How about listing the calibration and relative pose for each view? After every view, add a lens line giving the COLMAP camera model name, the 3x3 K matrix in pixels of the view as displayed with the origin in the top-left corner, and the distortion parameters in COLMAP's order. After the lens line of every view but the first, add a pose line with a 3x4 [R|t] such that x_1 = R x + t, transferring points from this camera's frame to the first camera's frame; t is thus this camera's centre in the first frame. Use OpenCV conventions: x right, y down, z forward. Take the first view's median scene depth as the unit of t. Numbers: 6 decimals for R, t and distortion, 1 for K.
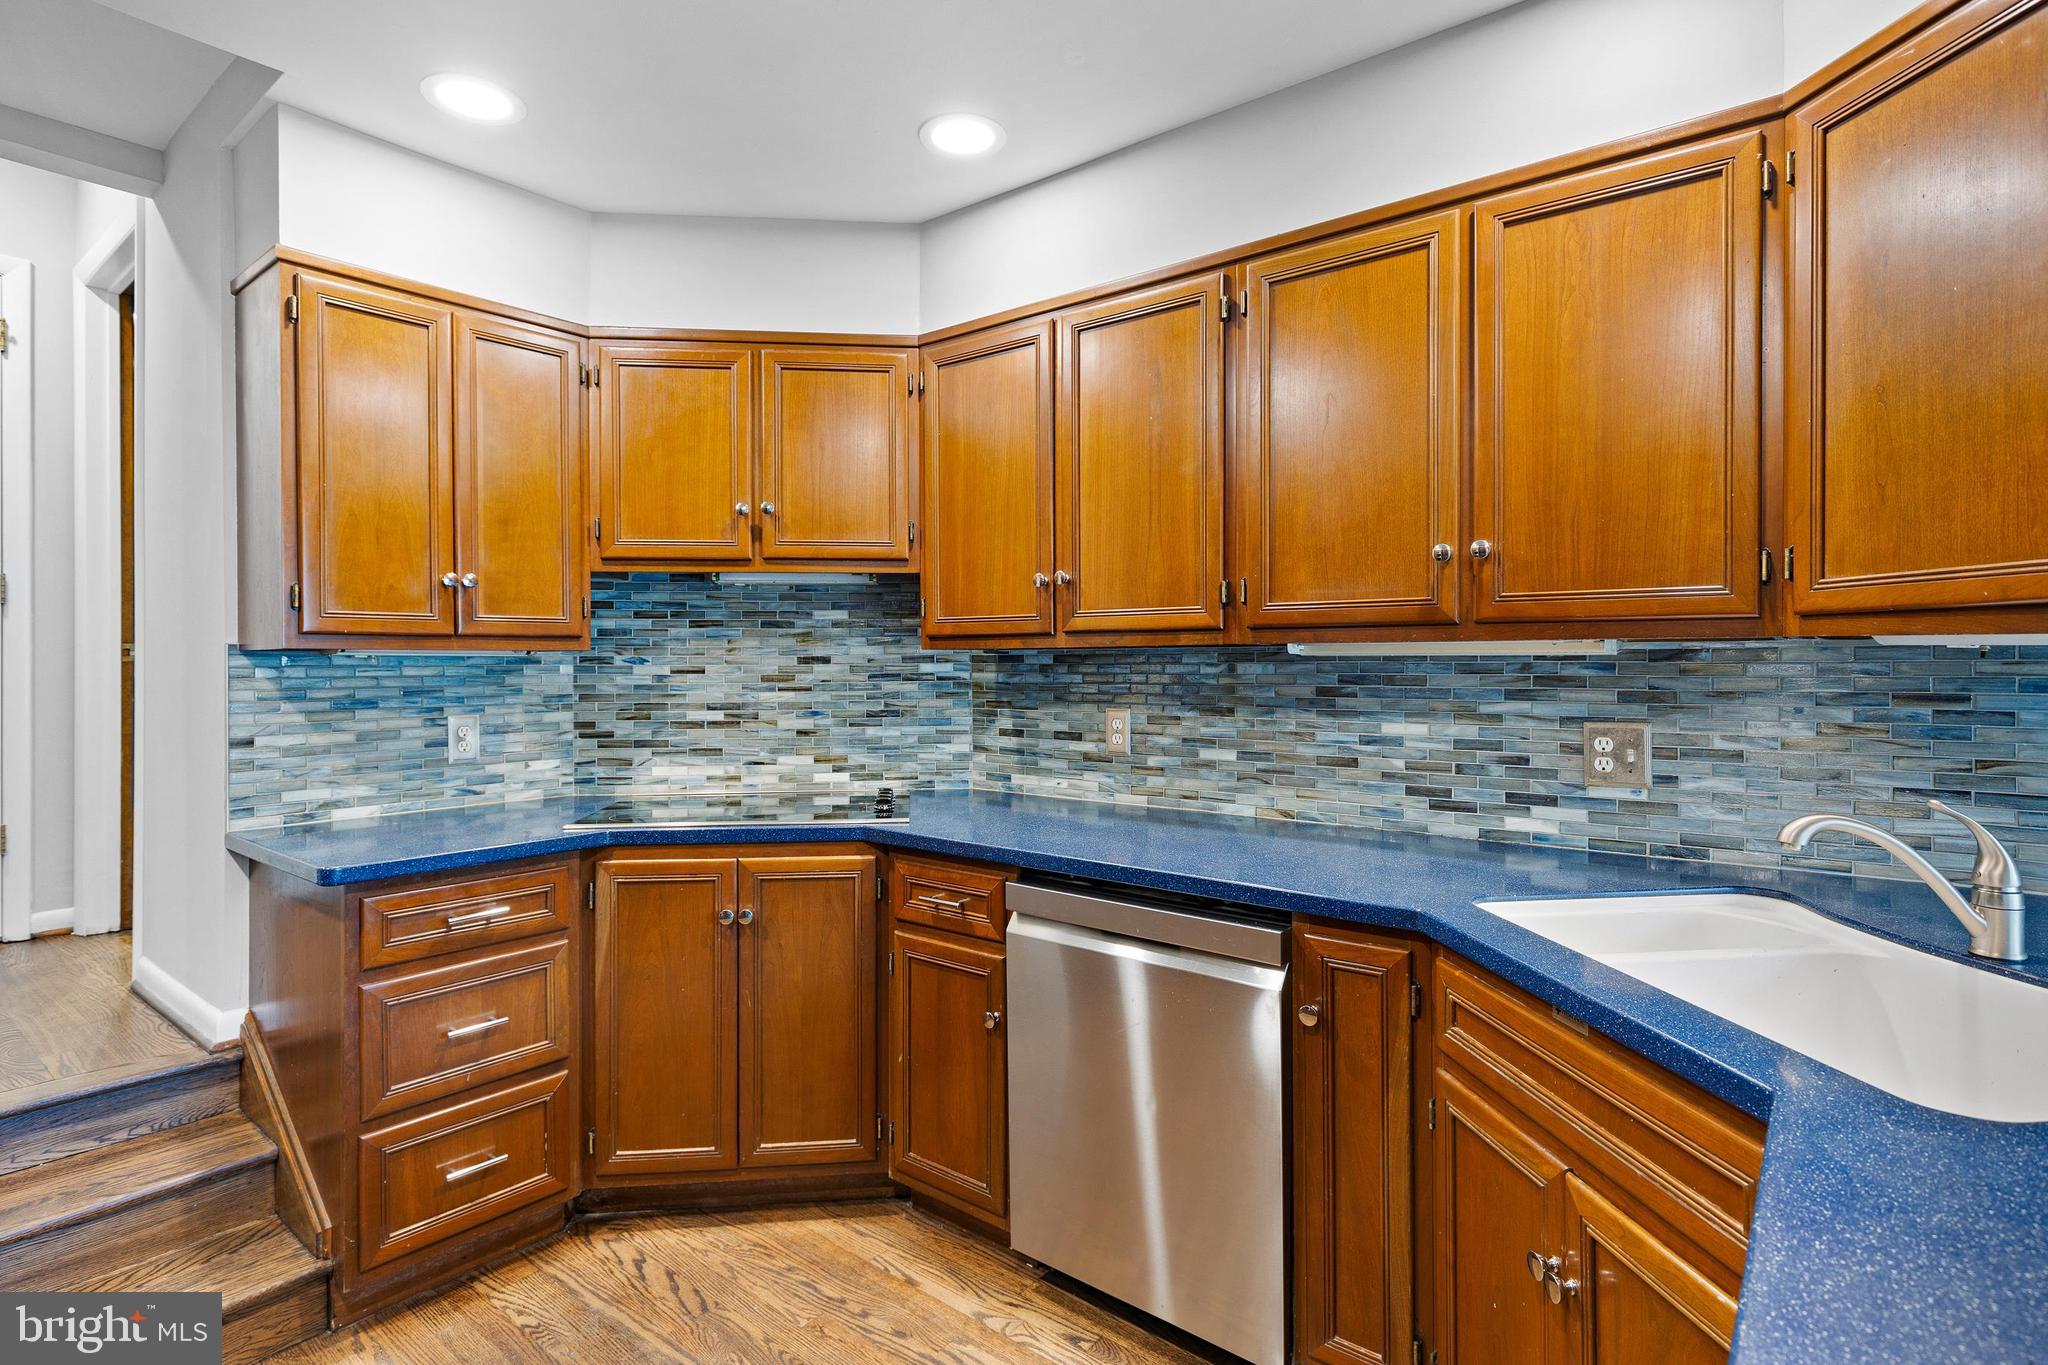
lens RADIAL K [[1015.4, 0, 1025.0], [0, 1015.4, 664.9], [0, 0, 1]] dist [-0.000591, 0.000304]
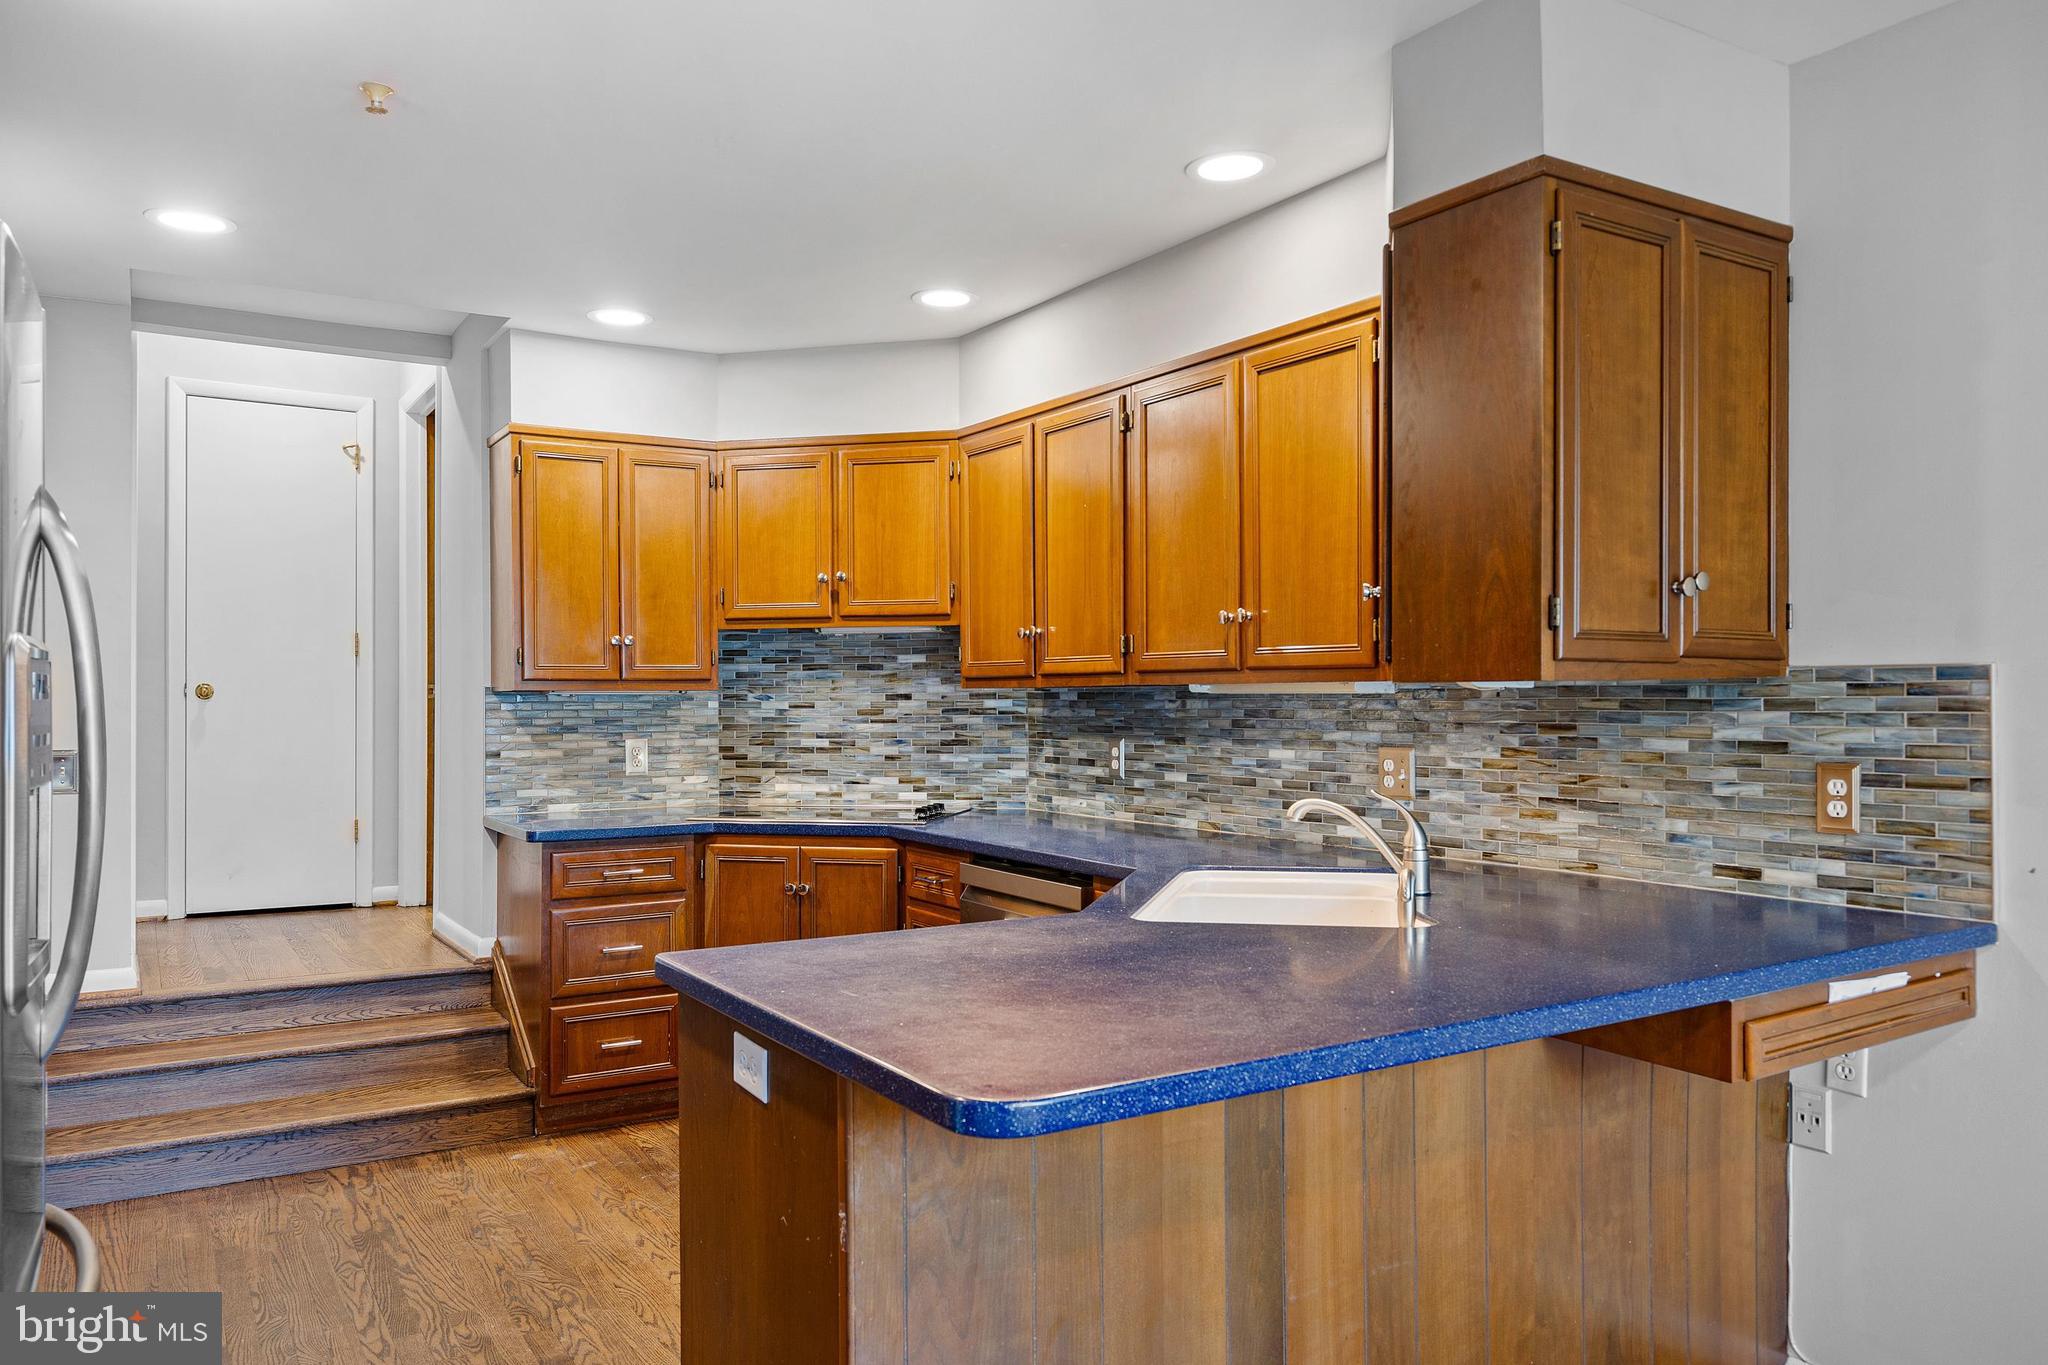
lens RADIAL K [[1426.2, 0, 1024.9], [0, 1426.2, 692.0], [0, 0, 1]] dist [0.004722, 0.000789]
pose [[0.944602, -0.002159, -0.328211, 0.565055], [0.000455, 0.999986, -0.005269, -0.001999], [0.328218, 0.004828, 0.944590, -0.622070]]
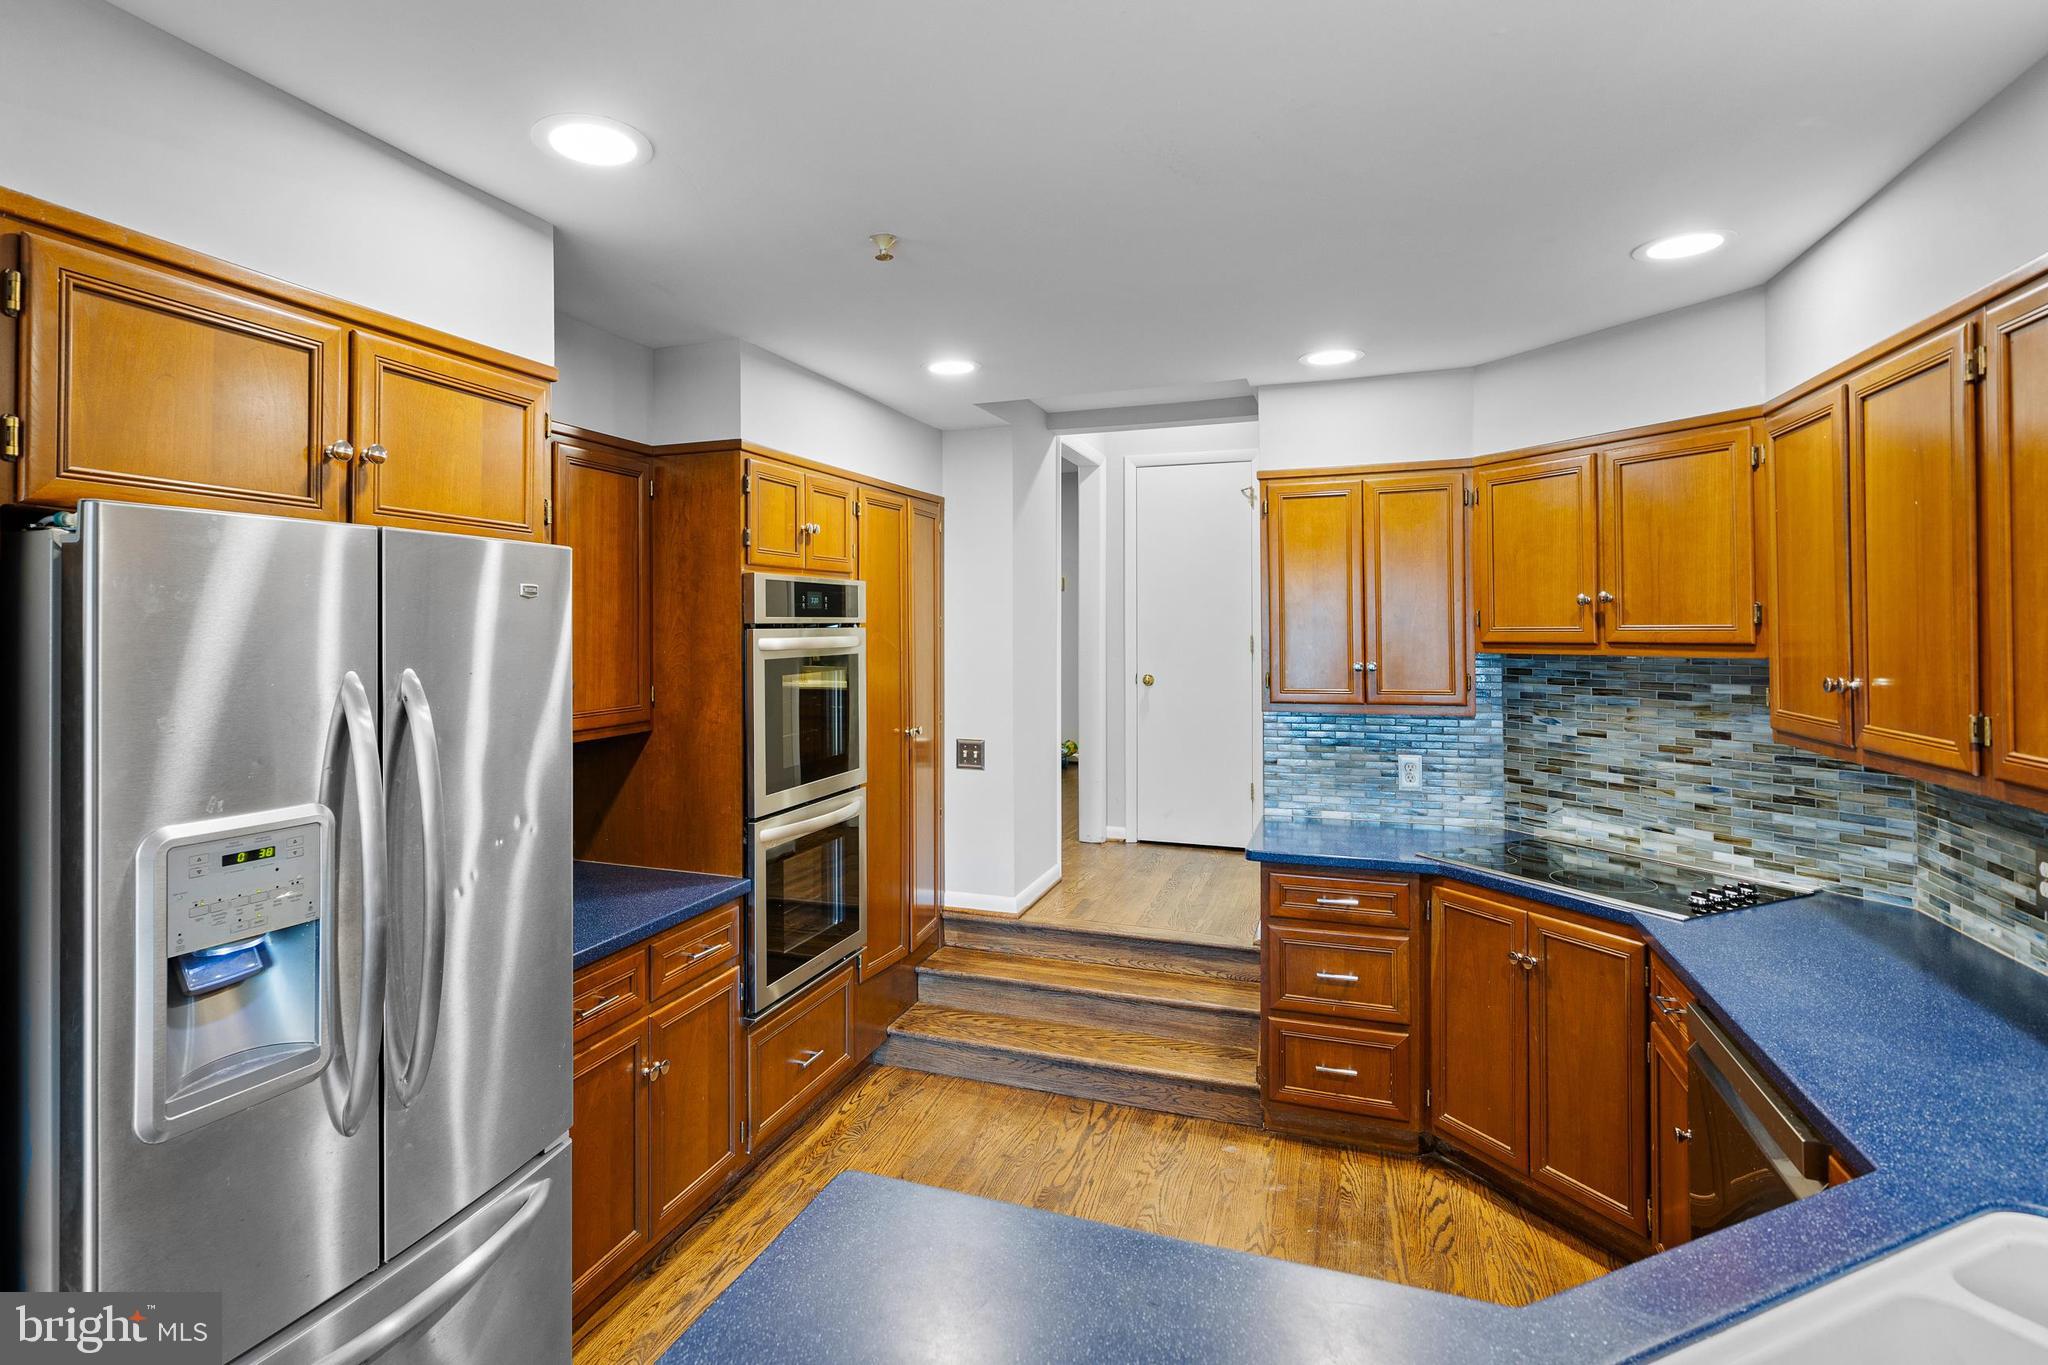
lens RADIAL K [[1019.7, 0, 966.0], [0, 1019.7, 617.9], [0, 0, 1]] dist [-0.002790, 0.000415]
pose [[0.308200, -0.010884, -0.951259, 0.593862], [0.001540, 0.999939, -0.010942, -0.126919], [0.951320, 0.001908, 0.308198, 0.016557]]
